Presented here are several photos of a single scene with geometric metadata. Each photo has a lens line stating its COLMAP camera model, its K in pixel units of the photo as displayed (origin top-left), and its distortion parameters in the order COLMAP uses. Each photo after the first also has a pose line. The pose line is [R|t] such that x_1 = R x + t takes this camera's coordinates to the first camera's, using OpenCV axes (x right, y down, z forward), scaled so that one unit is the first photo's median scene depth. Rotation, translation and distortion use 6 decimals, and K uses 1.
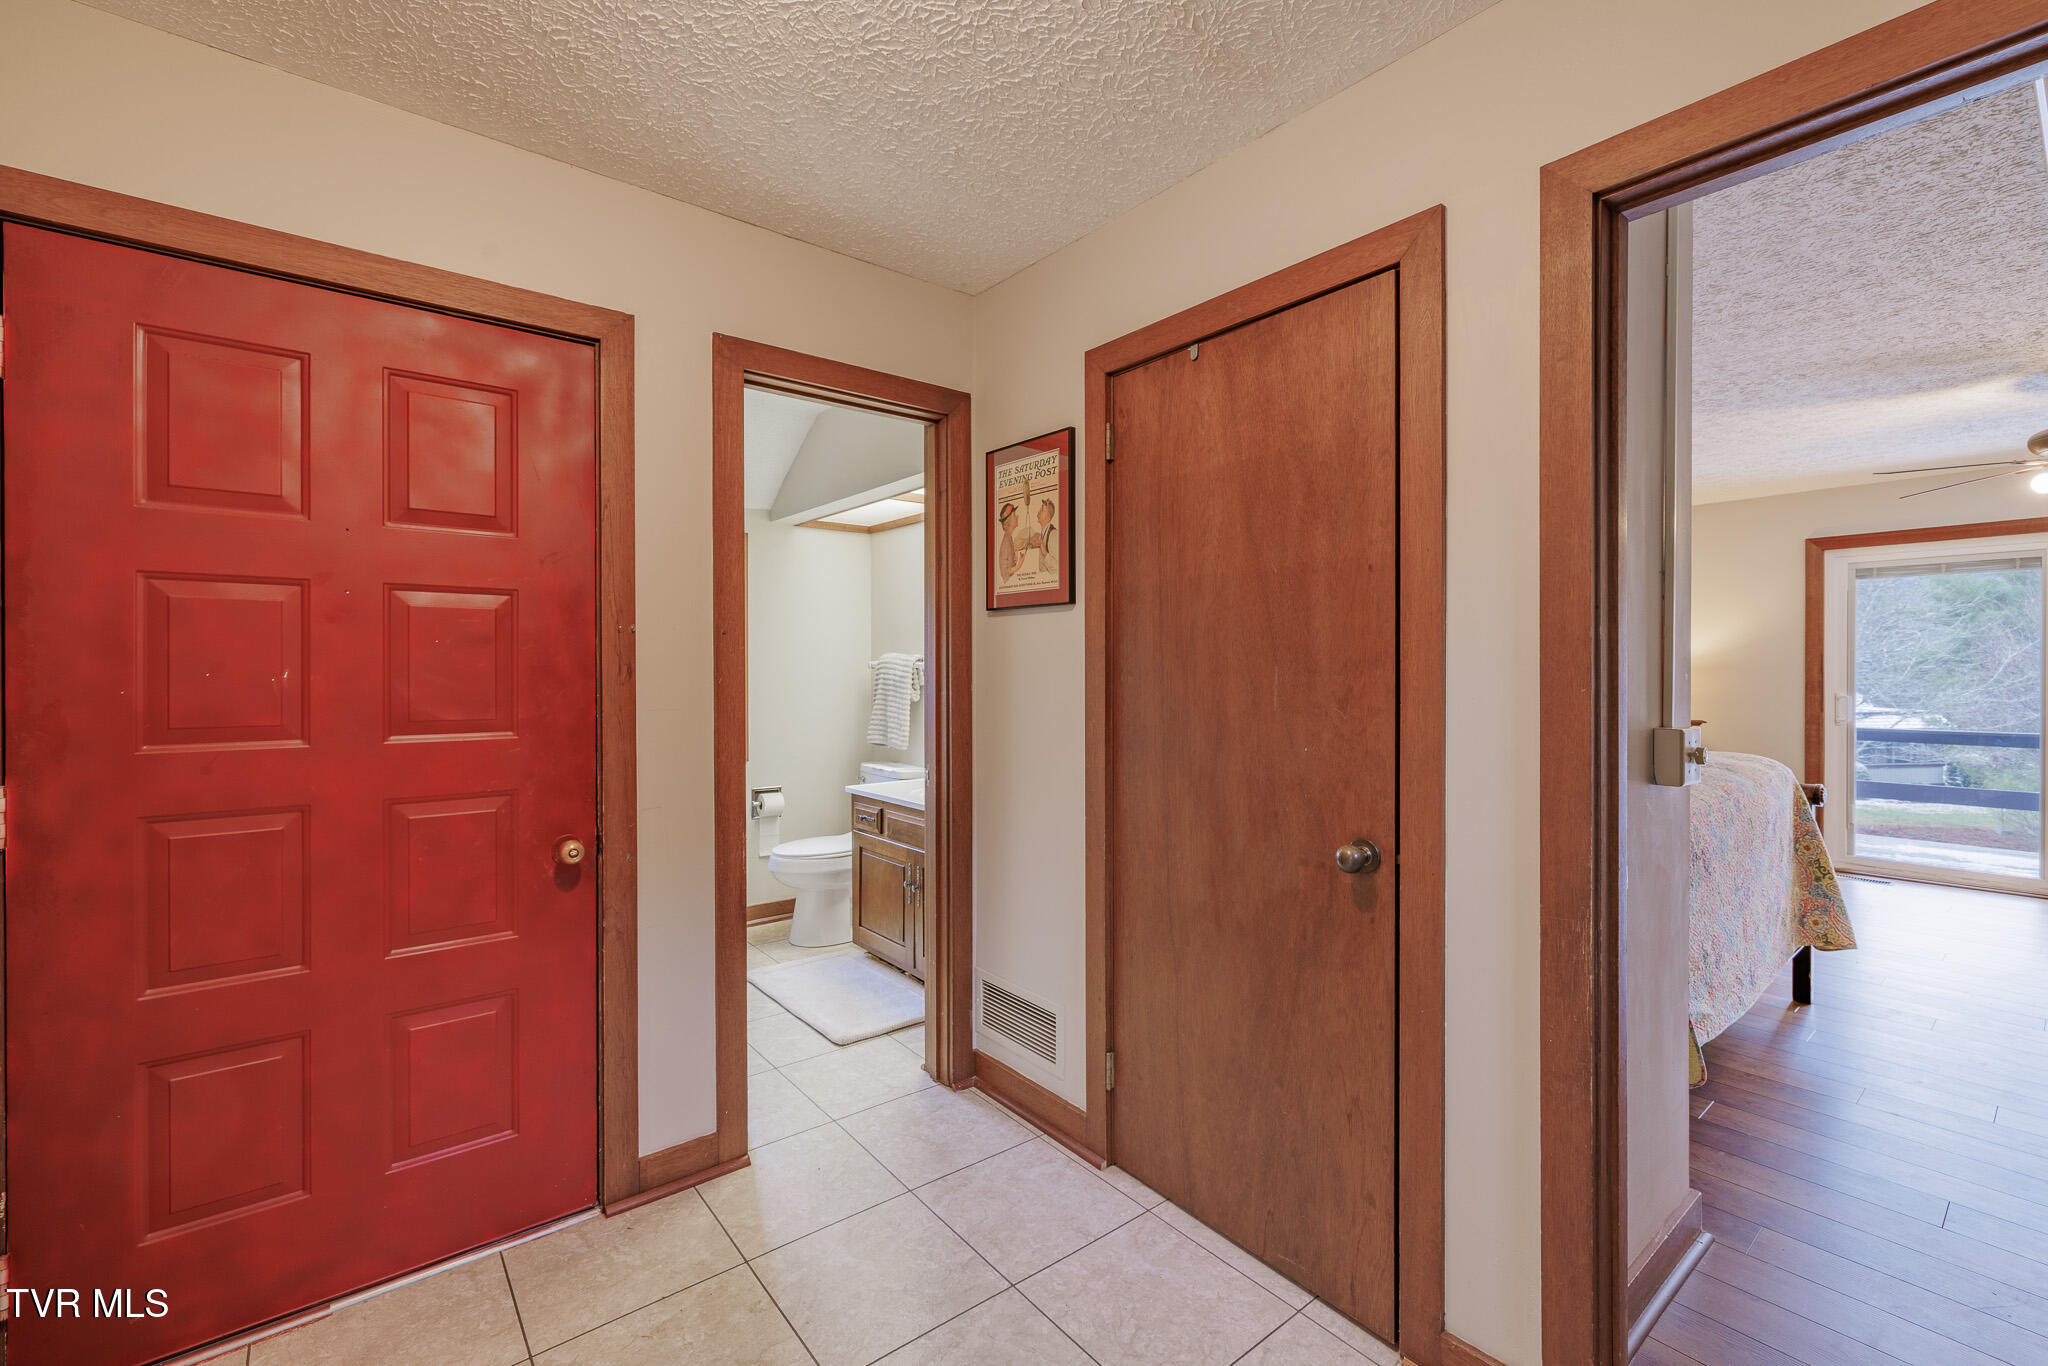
lens RADIAL K [[863.0, 0, 1021.2], [0, 863.0, 676.0], [0, 0, 1]] dist [0.000514, -0.000748]
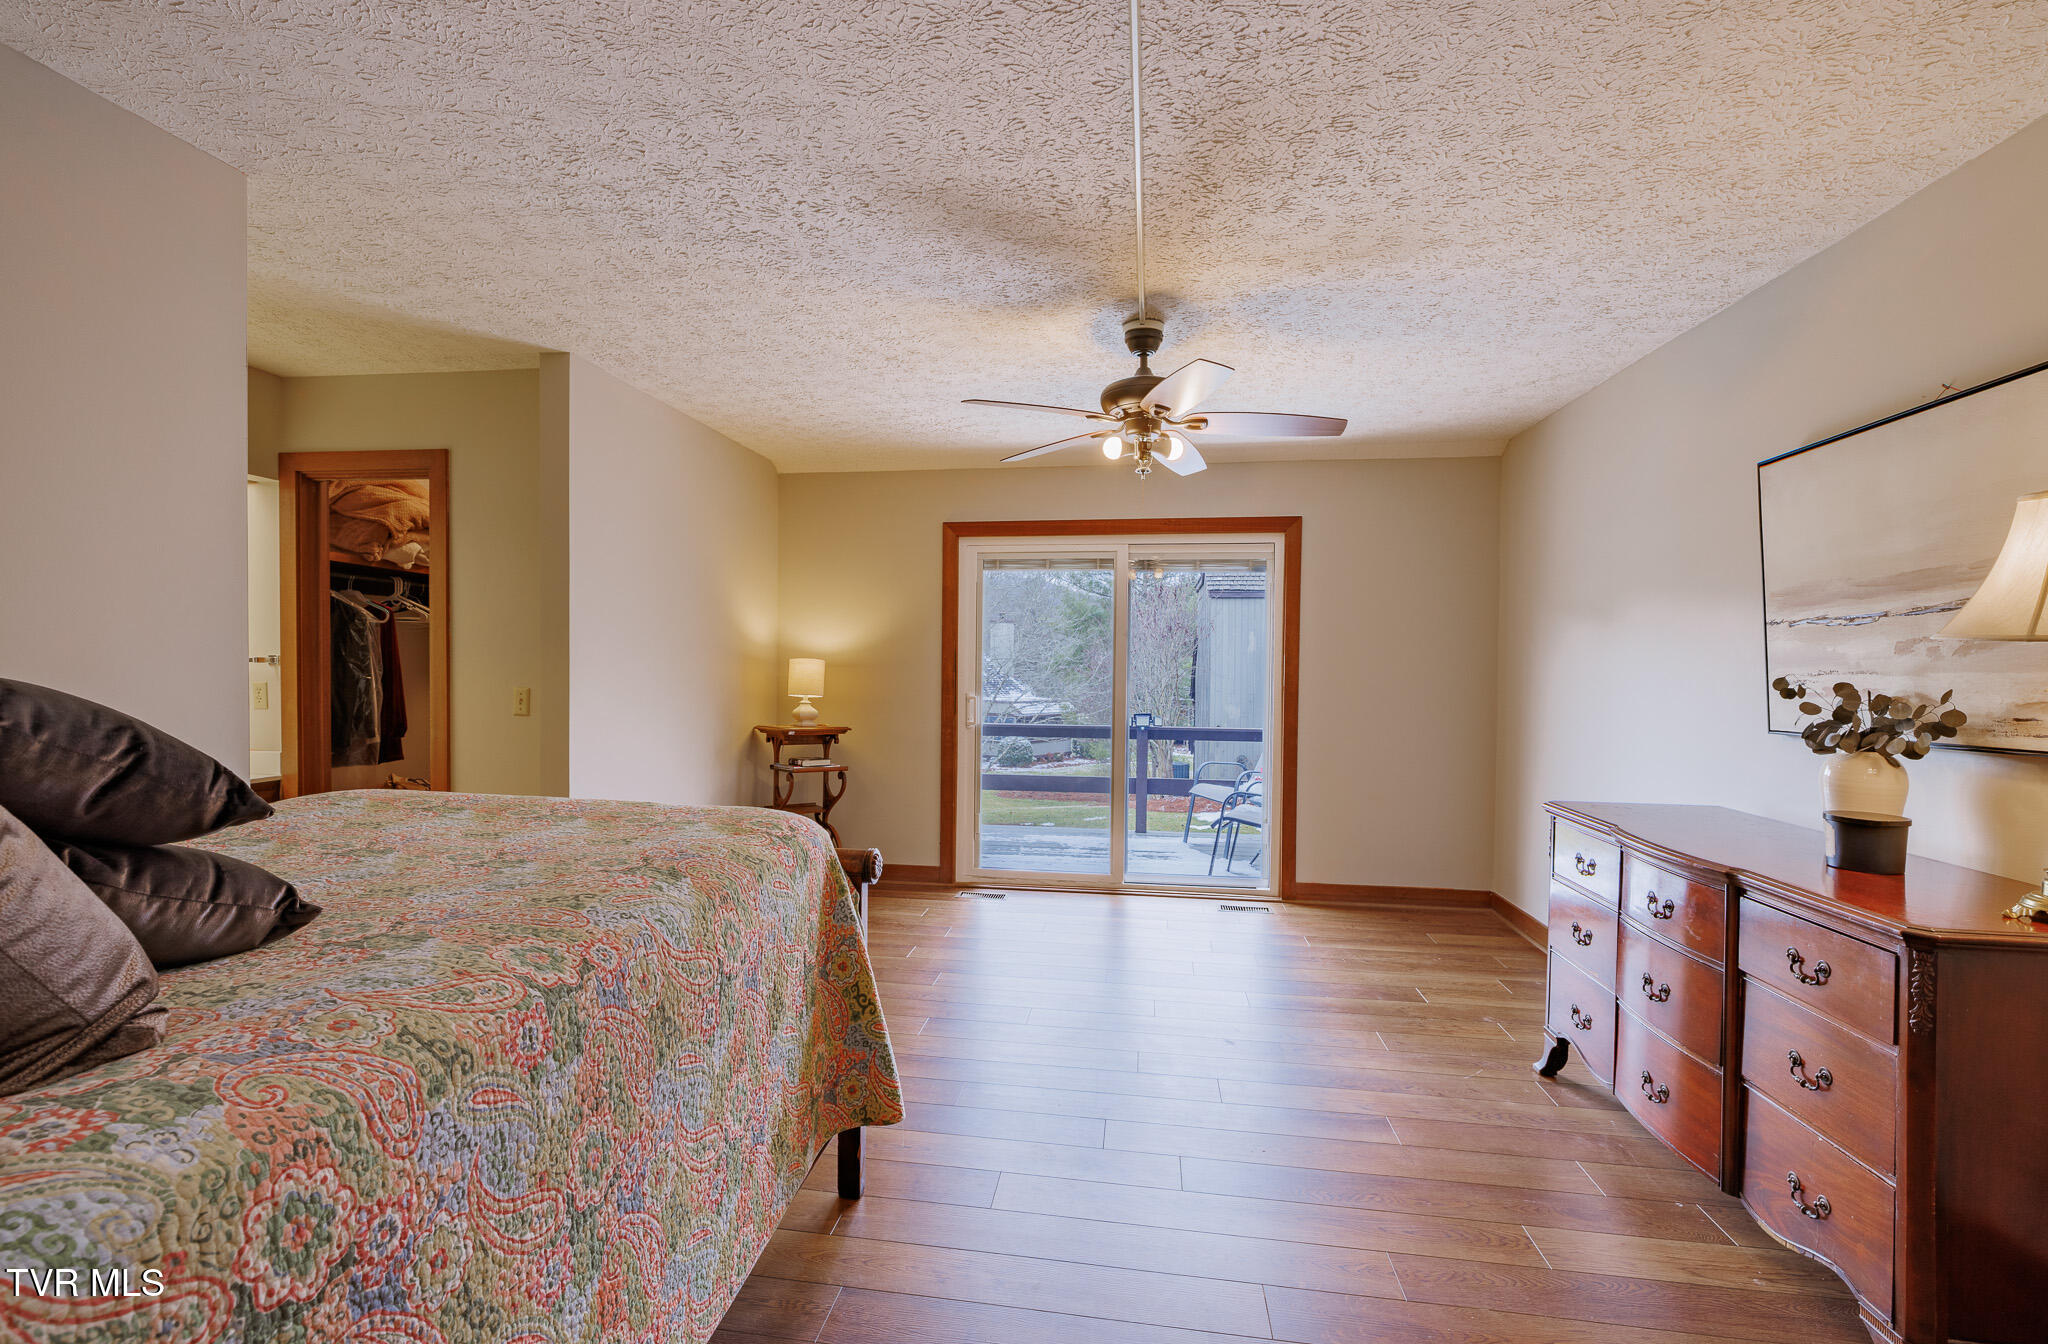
lens RADIAL K [[874.3, 0, 1017.9], [0, 874.3, 679.7], [0, 0, 1]] dist [-0.000037, 0.000266]
pose [[0.729050, 0.001754, 0.684458, 0.371270], [-0.009586, 0.999925, 0.007648, -0.002529], [-0.684393, -0.012137, 0.729012, 0.304610]]
